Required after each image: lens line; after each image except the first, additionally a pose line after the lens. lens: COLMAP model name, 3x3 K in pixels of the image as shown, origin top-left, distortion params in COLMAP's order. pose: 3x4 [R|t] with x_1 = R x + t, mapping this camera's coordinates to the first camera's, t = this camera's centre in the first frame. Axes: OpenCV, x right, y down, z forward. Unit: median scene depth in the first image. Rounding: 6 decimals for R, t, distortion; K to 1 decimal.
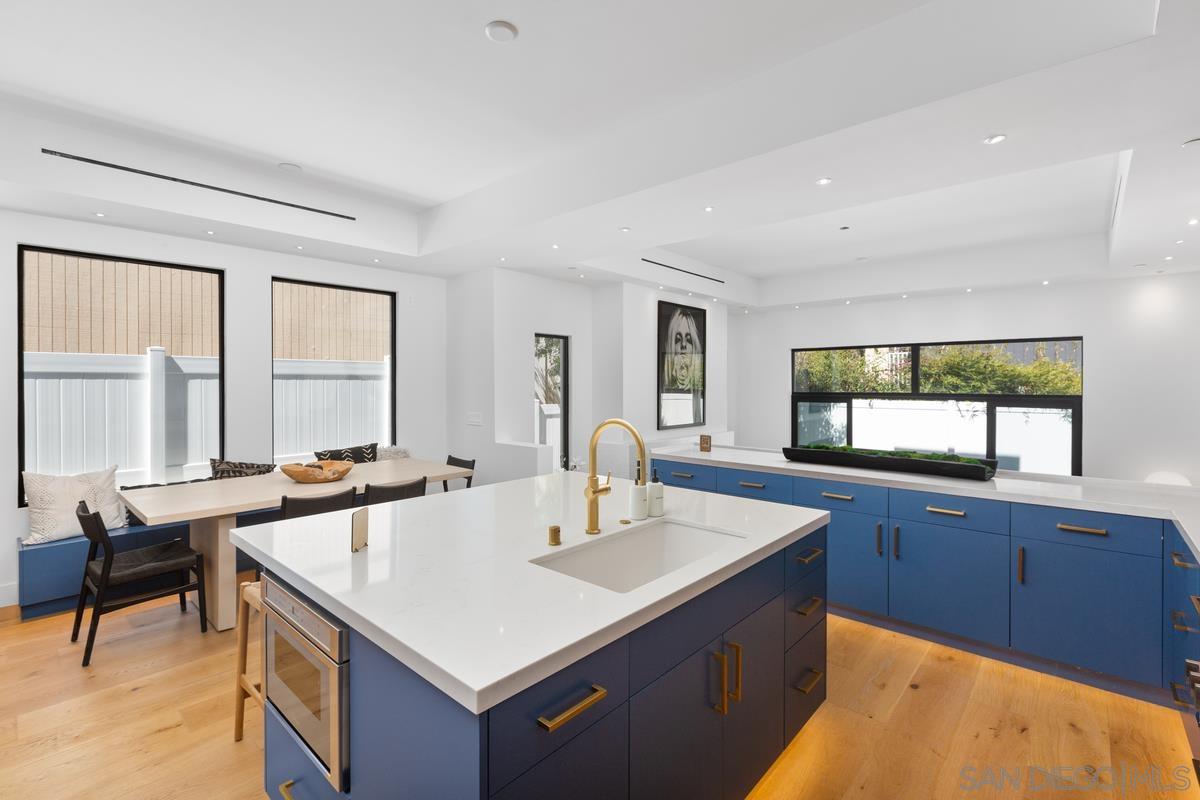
lens RADIAL K [[534.4, 0, 596.3], [0, 534.4, 386.9], [0, 0, 1]] dist [0.004129, -0.001112]
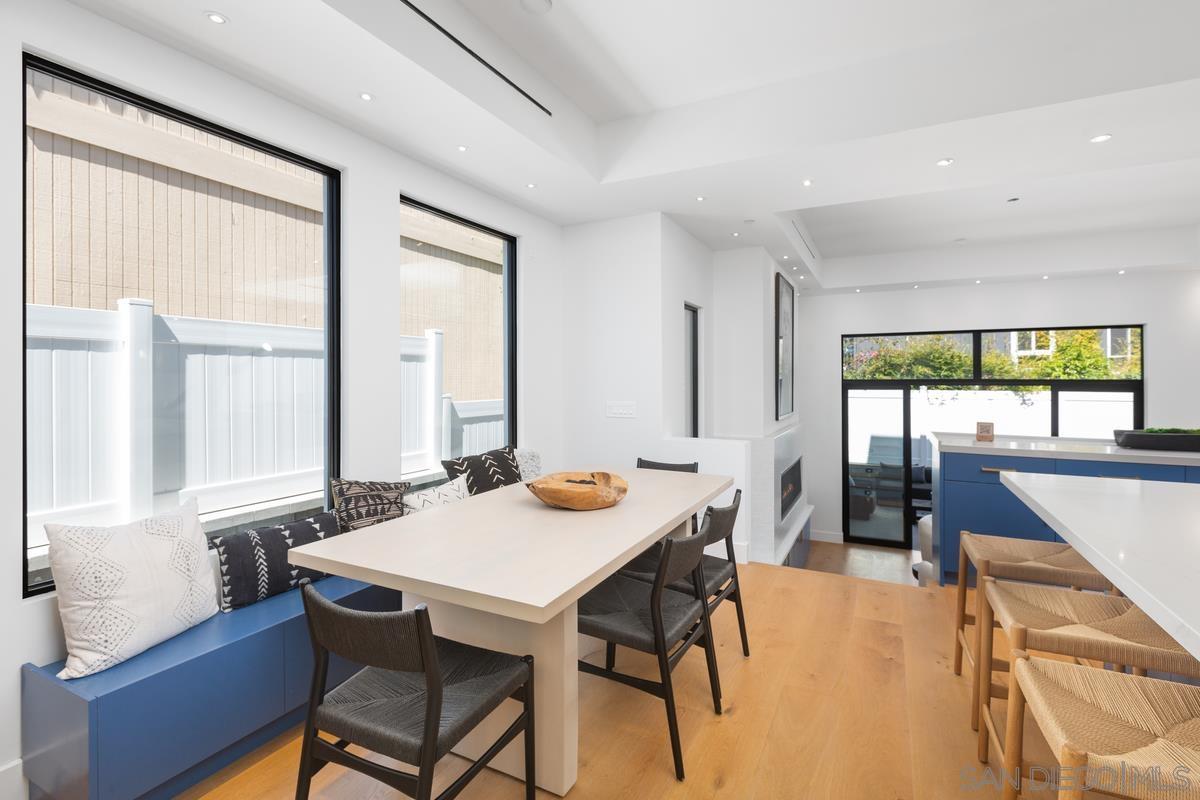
lens RADIAL K [[534.4, 0, 575.1], [0, 534.4, 381.5], [0, 0, 1]] dist [0.004129, -0.001112]
pose [[0.965163, -0.001110, 0.261646, -0.487355], [0.002188, 0.999990, -0.003831, 0.022531], [-0.261639, 0.004270, 0.965156, 0.274819]]
